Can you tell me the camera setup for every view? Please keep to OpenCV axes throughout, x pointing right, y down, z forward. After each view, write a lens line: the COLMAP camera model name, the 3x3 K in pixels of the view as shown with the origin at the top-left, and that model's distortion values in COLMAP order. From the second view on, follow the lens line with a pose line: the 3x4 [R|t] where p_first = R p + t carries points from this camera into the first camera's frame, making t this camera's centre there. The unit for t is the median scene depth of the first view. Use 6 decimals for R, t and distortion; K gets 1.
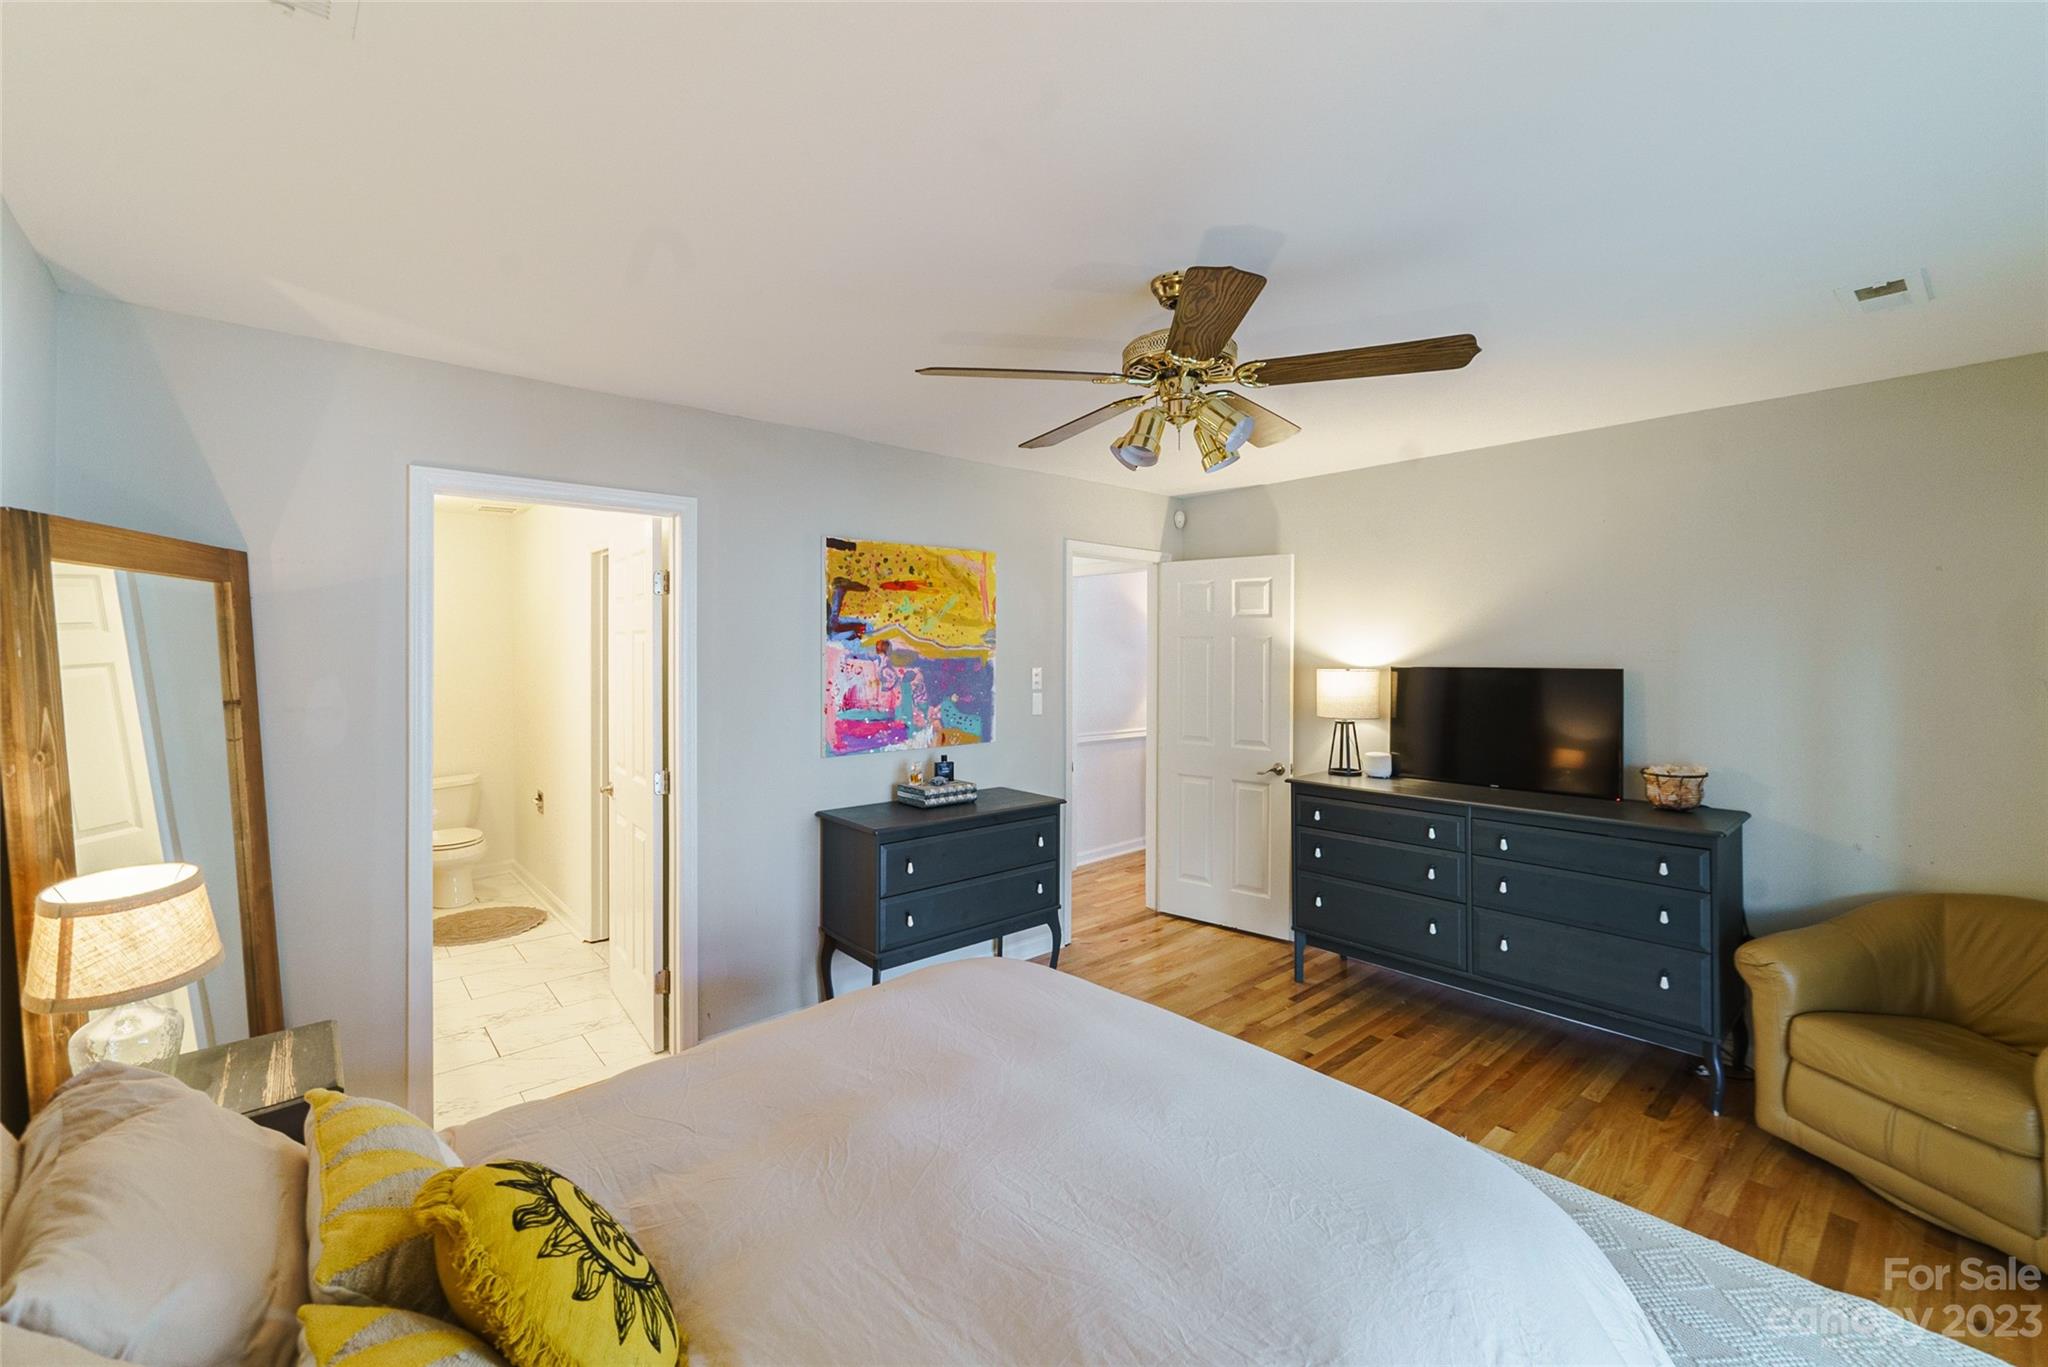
lens RADIAL K [[820.7, 0, 950.5], [0, 820.7, 646.1], [0, 0, 1]] dist [-0.001547, -0.000111]
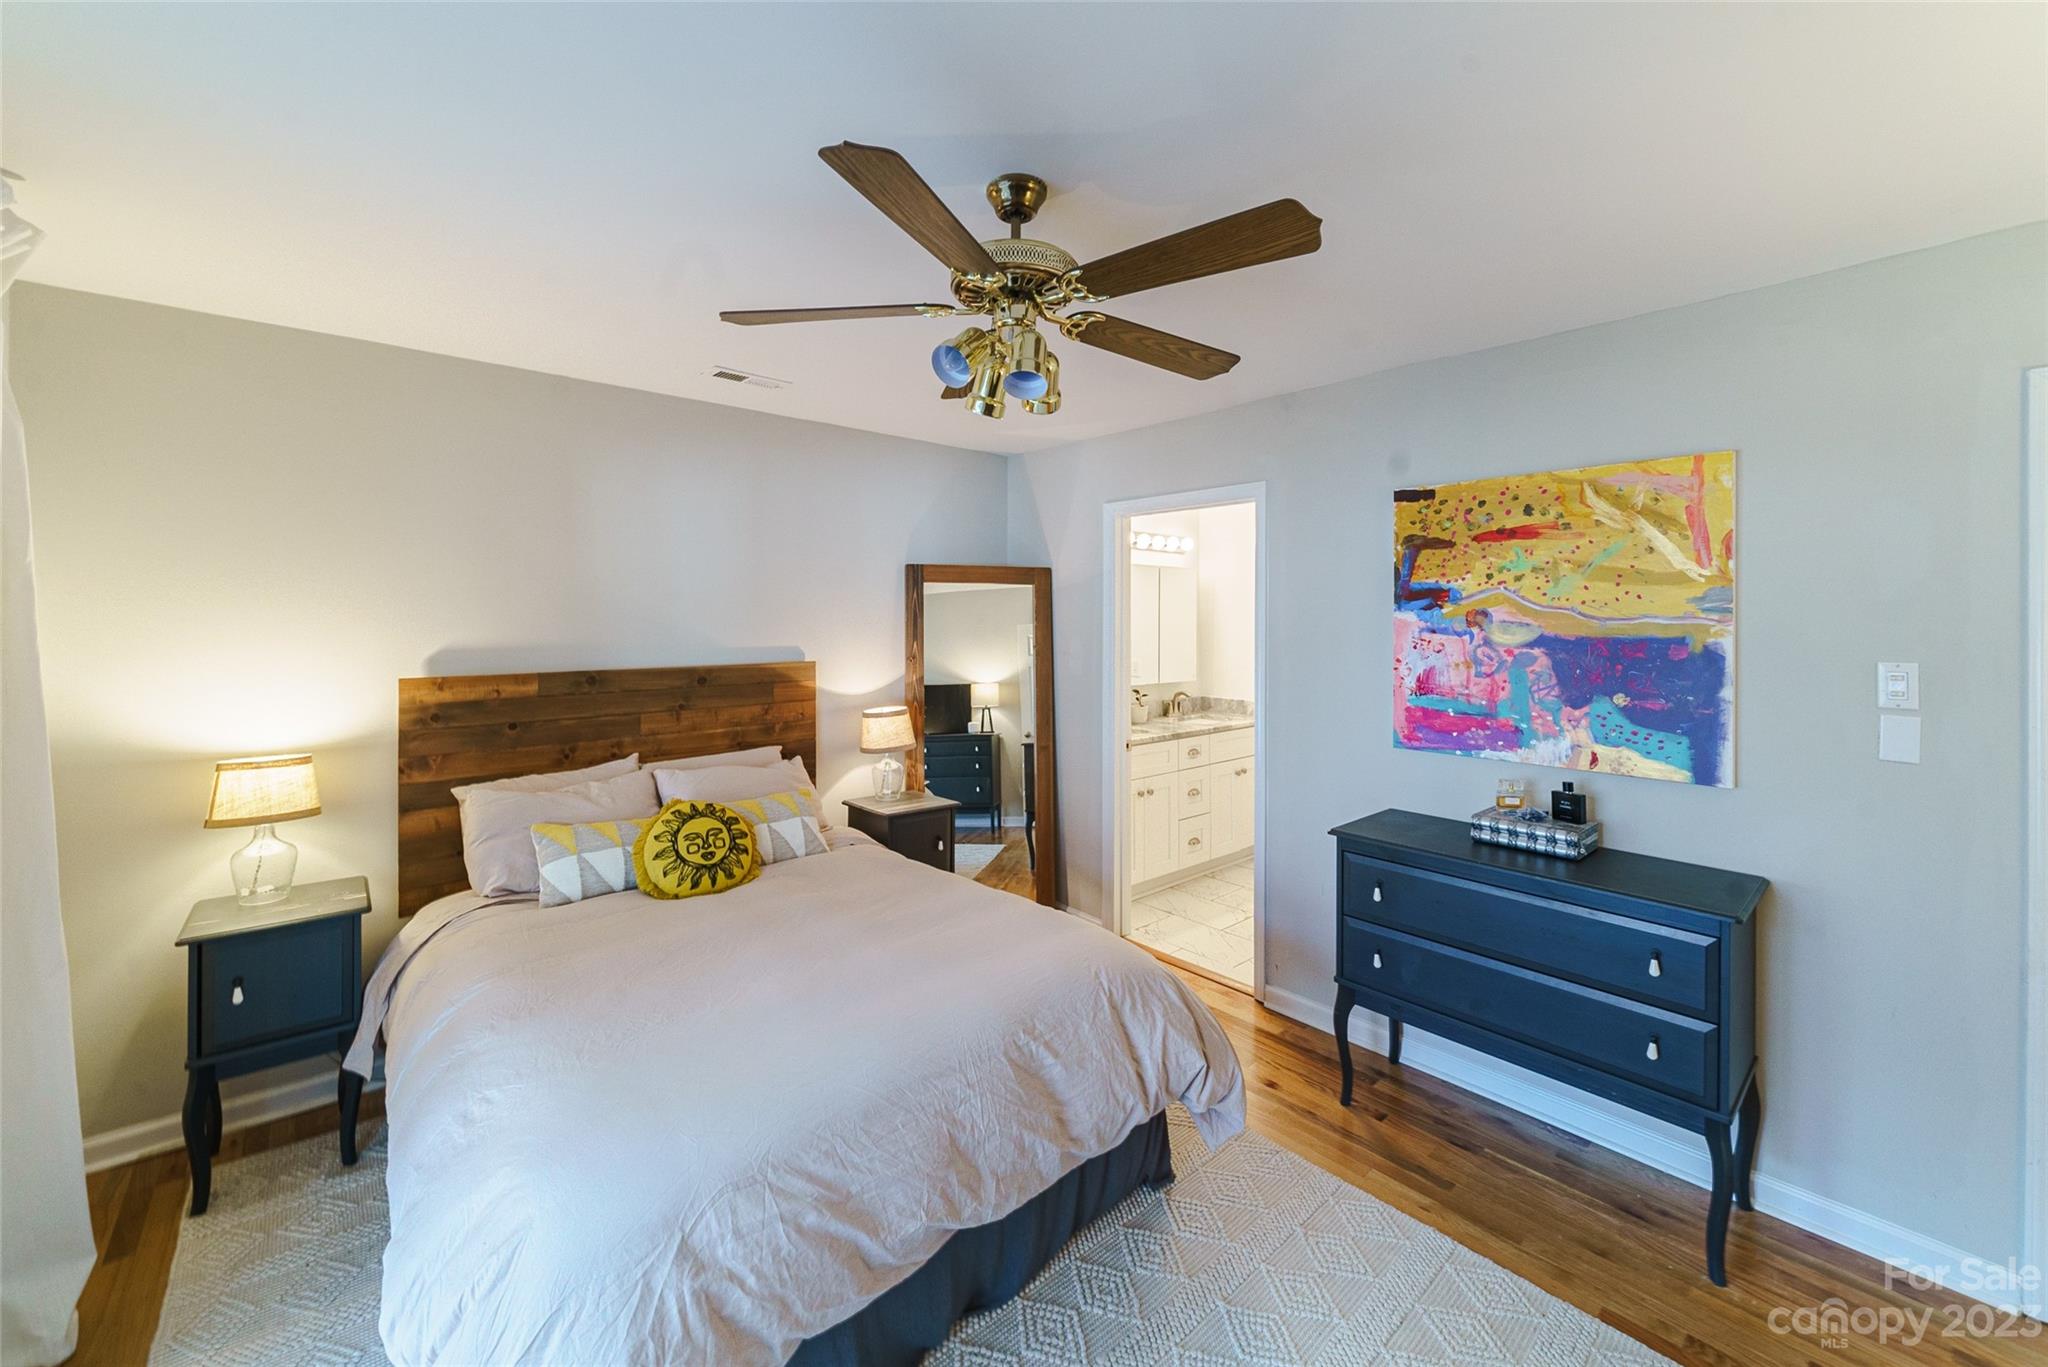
lens RADIAL K [[800.0, 0, 1025.9], [0, 800.0, 615.1], [0, 0, 1]] dist [0.000614, -0.000323]
pose [[0.052386, -0.004157, -0.998618, 0.629132], [-0.001755, 0.999989, -0.004255, 0.001602], [0.998625, 0.001975, 0.052378, 0.542264]]
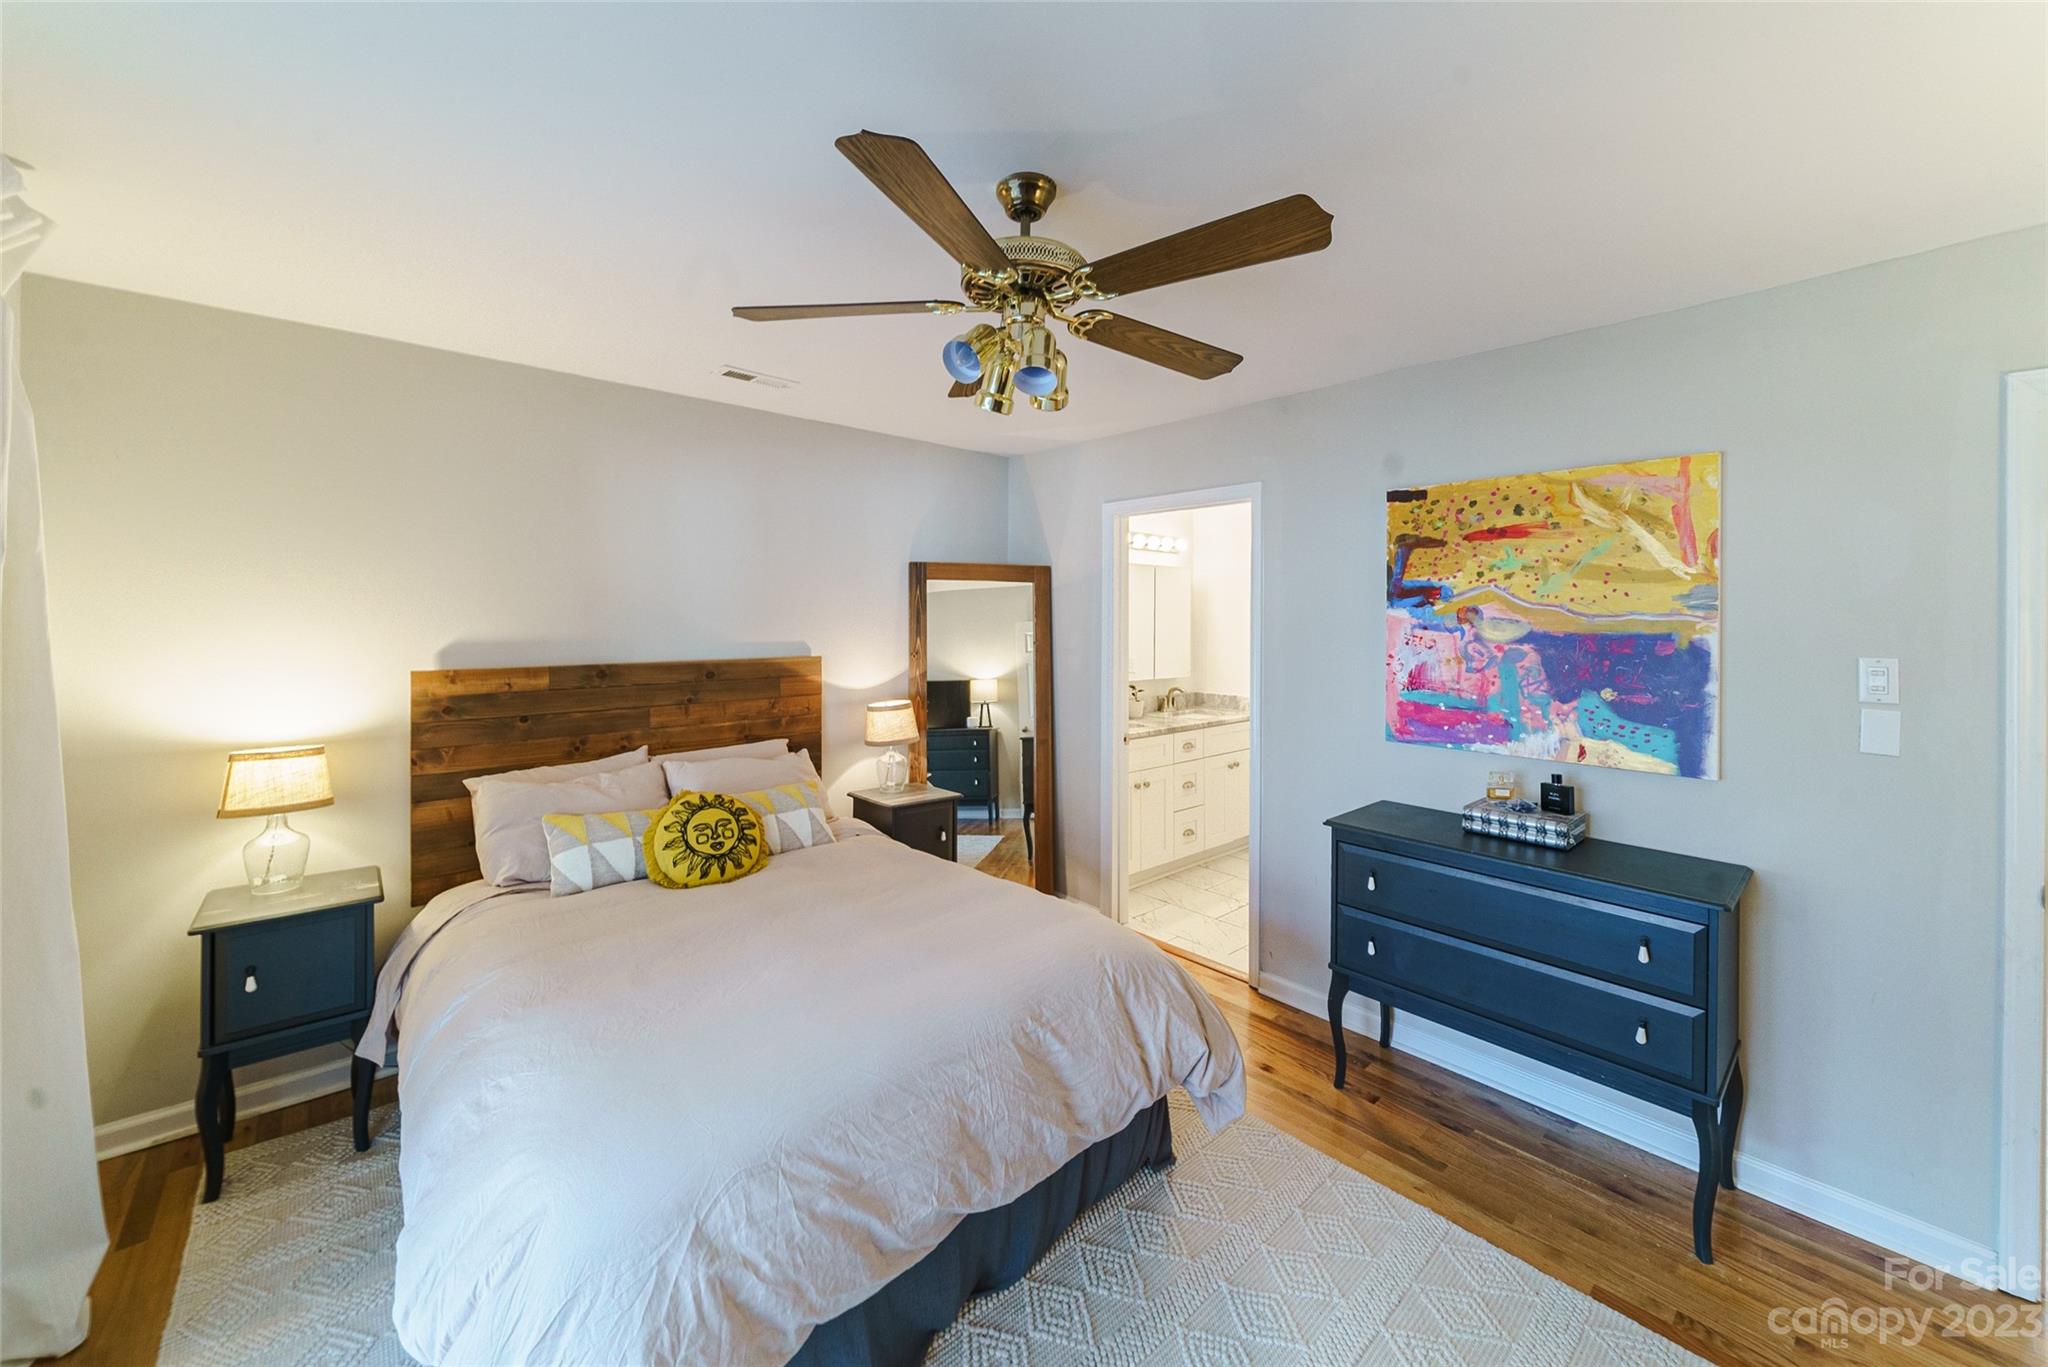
lens RADIAL K [[773.0, 0, 1028.3], [0, 773.0, 617.0], [0, 0, 1]] dist [-0.000724, 0.000223]
pose [[0.062253, -0.001025, -0.998060, 0.619656], [-0.004506, 0.999989, -0.001308, 0.005178], [0.998050, 0.004579, 0.062248, 0.534766]]
